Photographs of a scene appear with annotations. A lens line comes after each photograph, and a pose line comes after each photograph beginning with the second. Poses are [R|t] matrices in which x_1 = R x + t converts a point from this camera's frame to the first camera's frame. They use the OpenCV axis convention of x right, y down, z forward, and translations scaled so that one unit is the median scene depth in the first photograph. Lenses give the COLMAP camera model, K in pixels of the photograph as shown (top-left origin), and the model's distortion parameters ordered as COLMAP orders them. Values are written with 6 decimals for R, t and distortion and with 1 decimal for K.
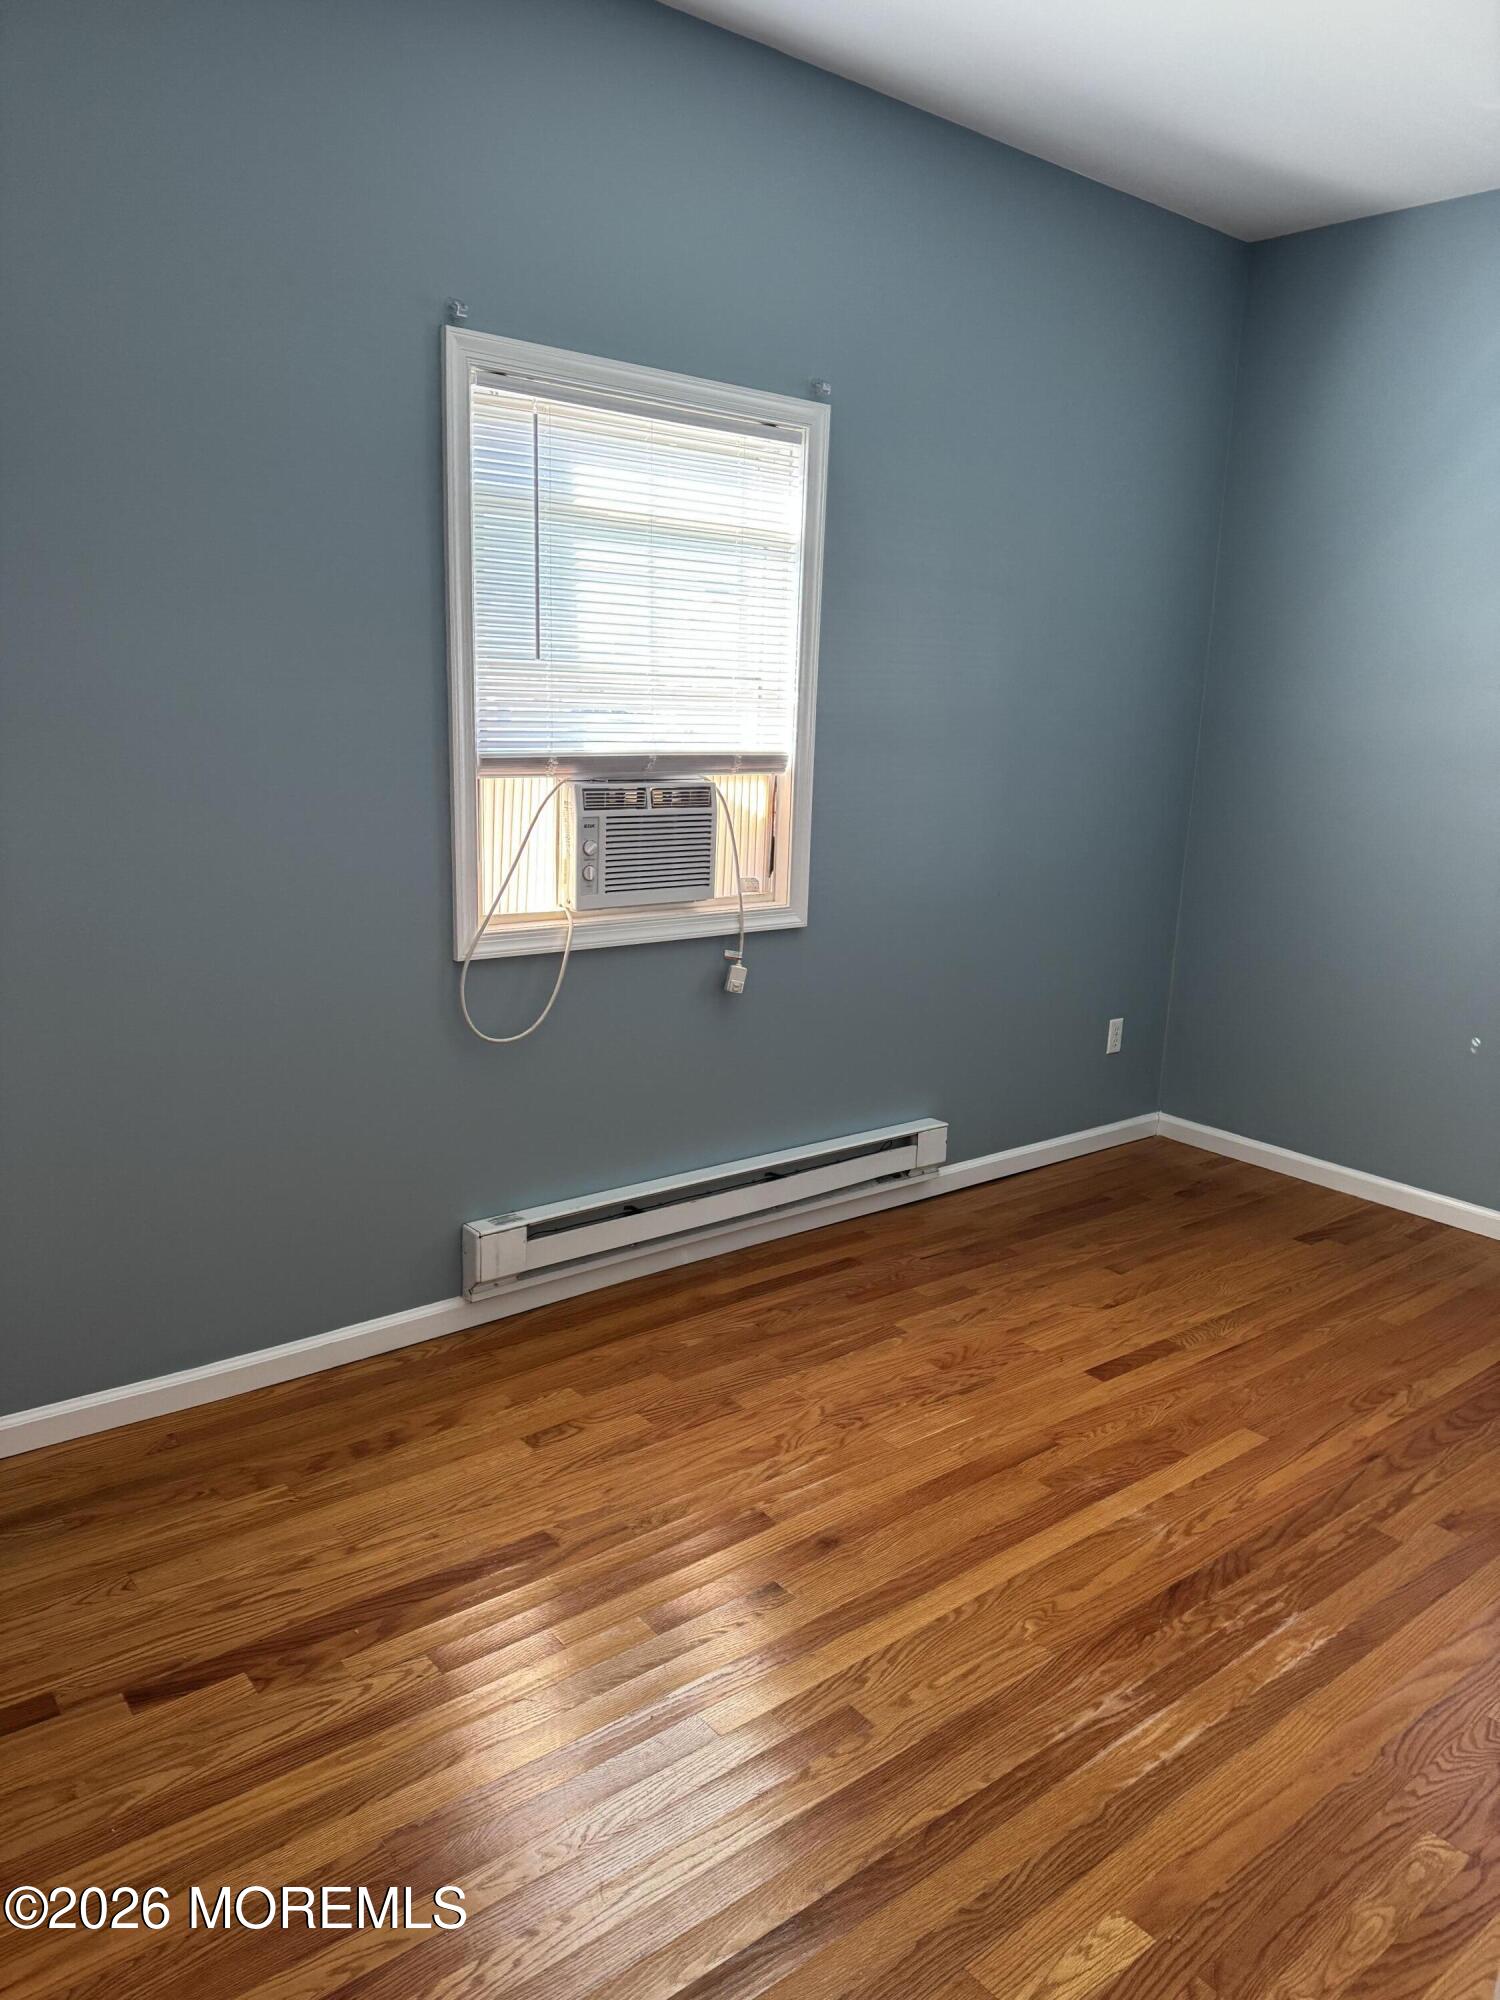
lens RADIAL K [[1373.3, 0, 750.0], [0, 1373.3, 1000.0], [0, 0, 1]] dist [0.023372, -0.004556]
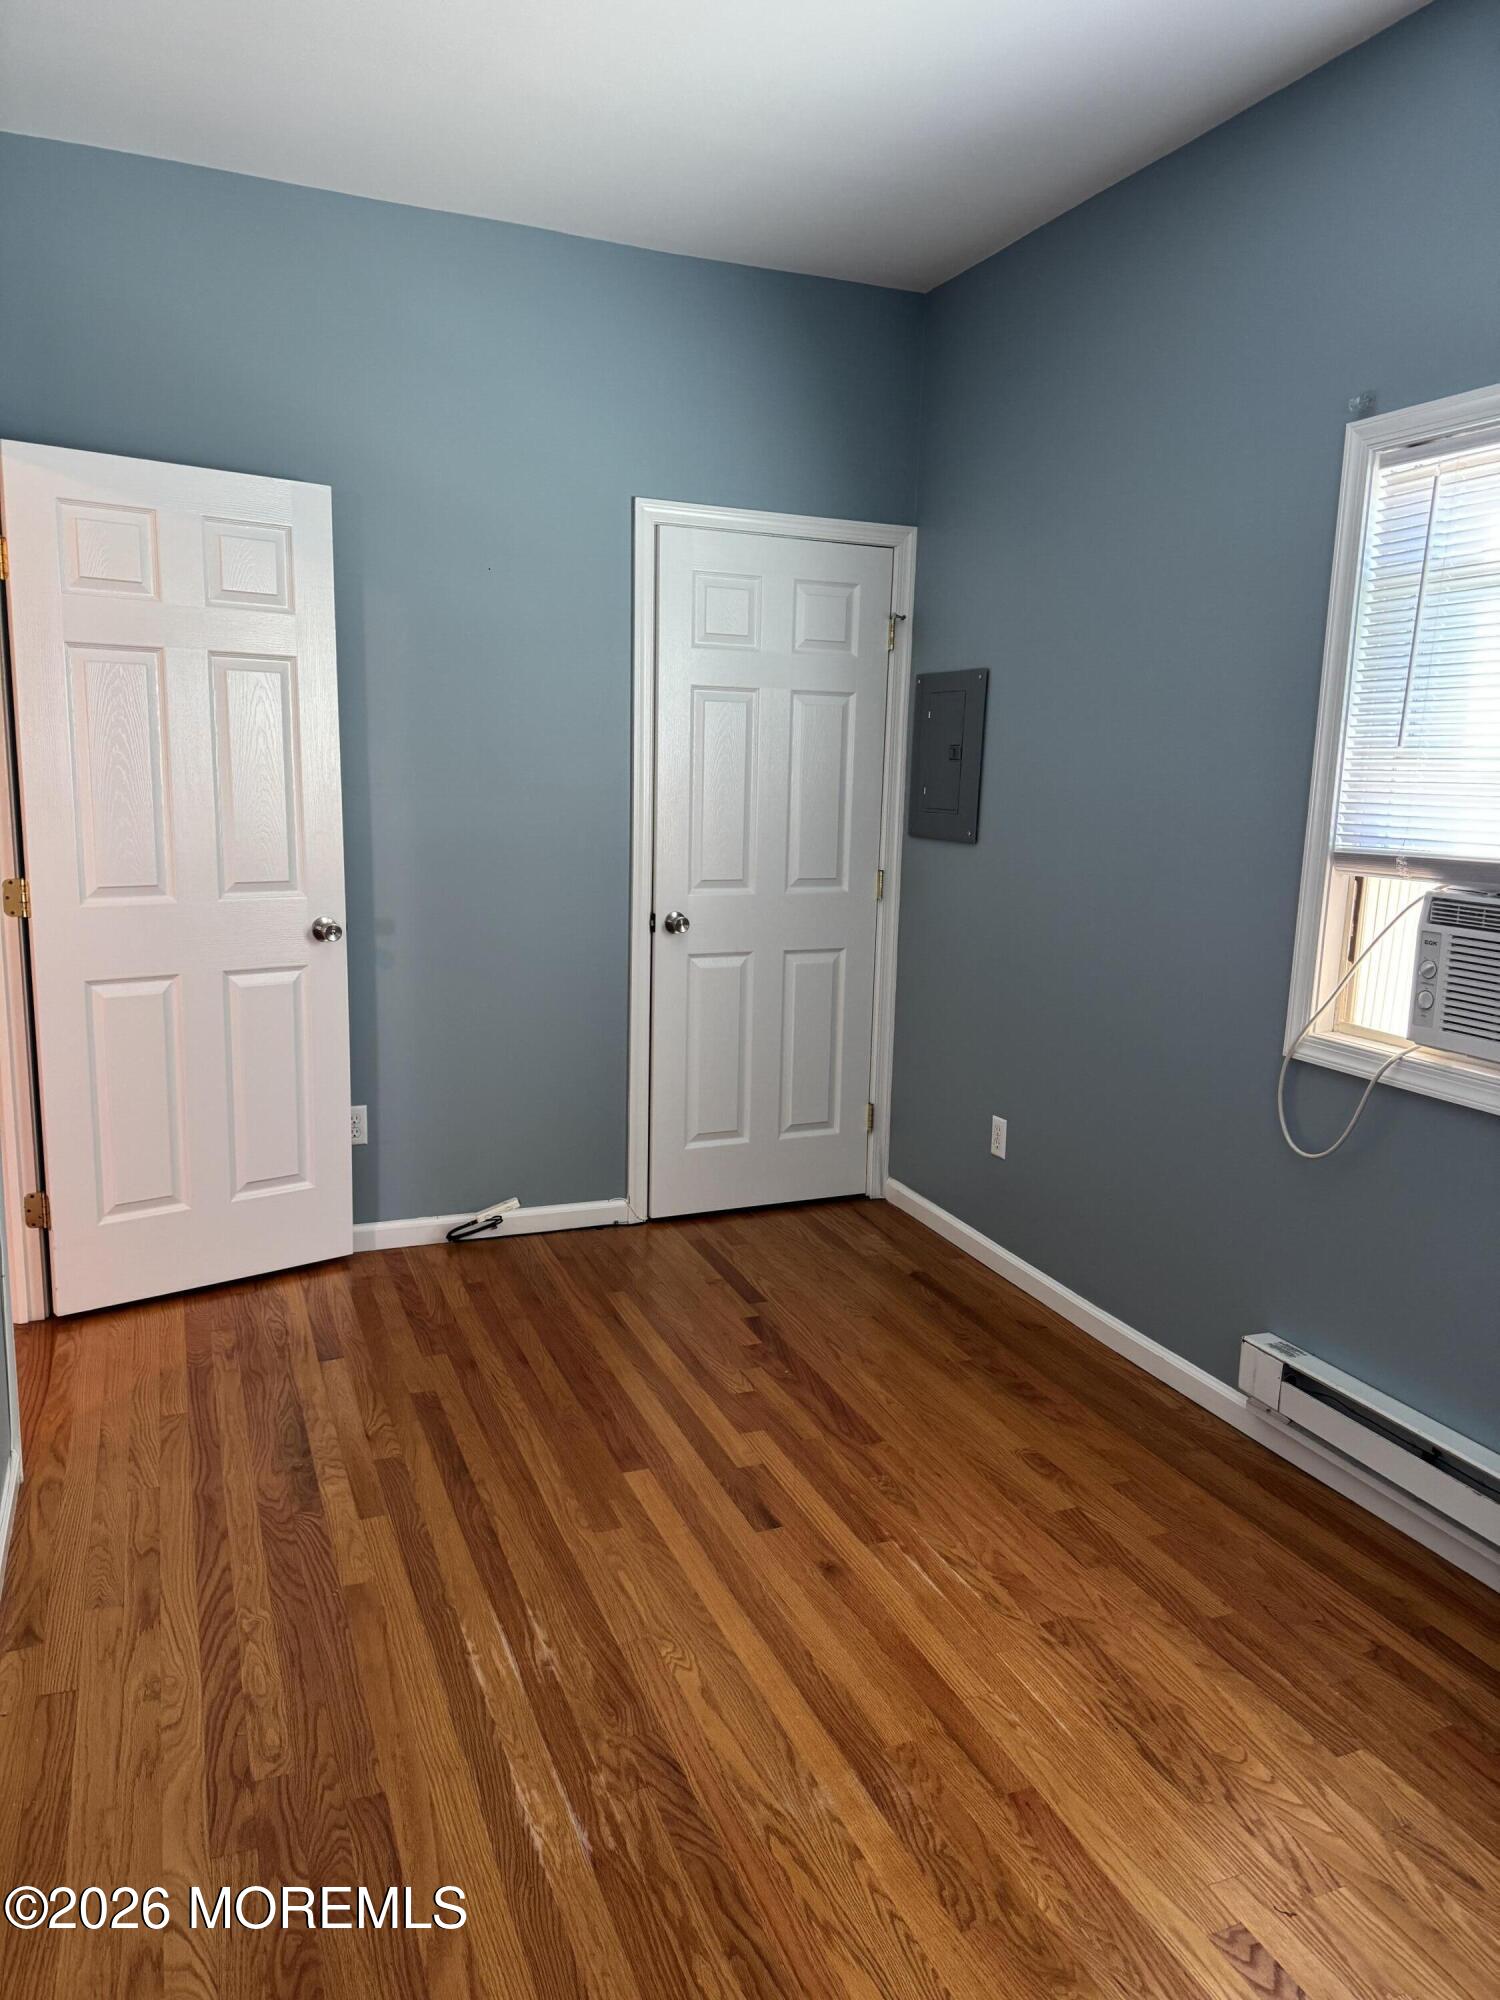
lens RADIAL K [[1393.6, 0, 750.0], [0, 1393.6, 1000.0], [0, 0, 1]] dist [-0.003668, -0.003148]
pose [[-0.257890, 0.122697, -0.958352, 1.083556], [-0.267525, 0.944054, 0.192856, -0.199980], [0.928398, 0.306118, -0.210637, 1.107282]]
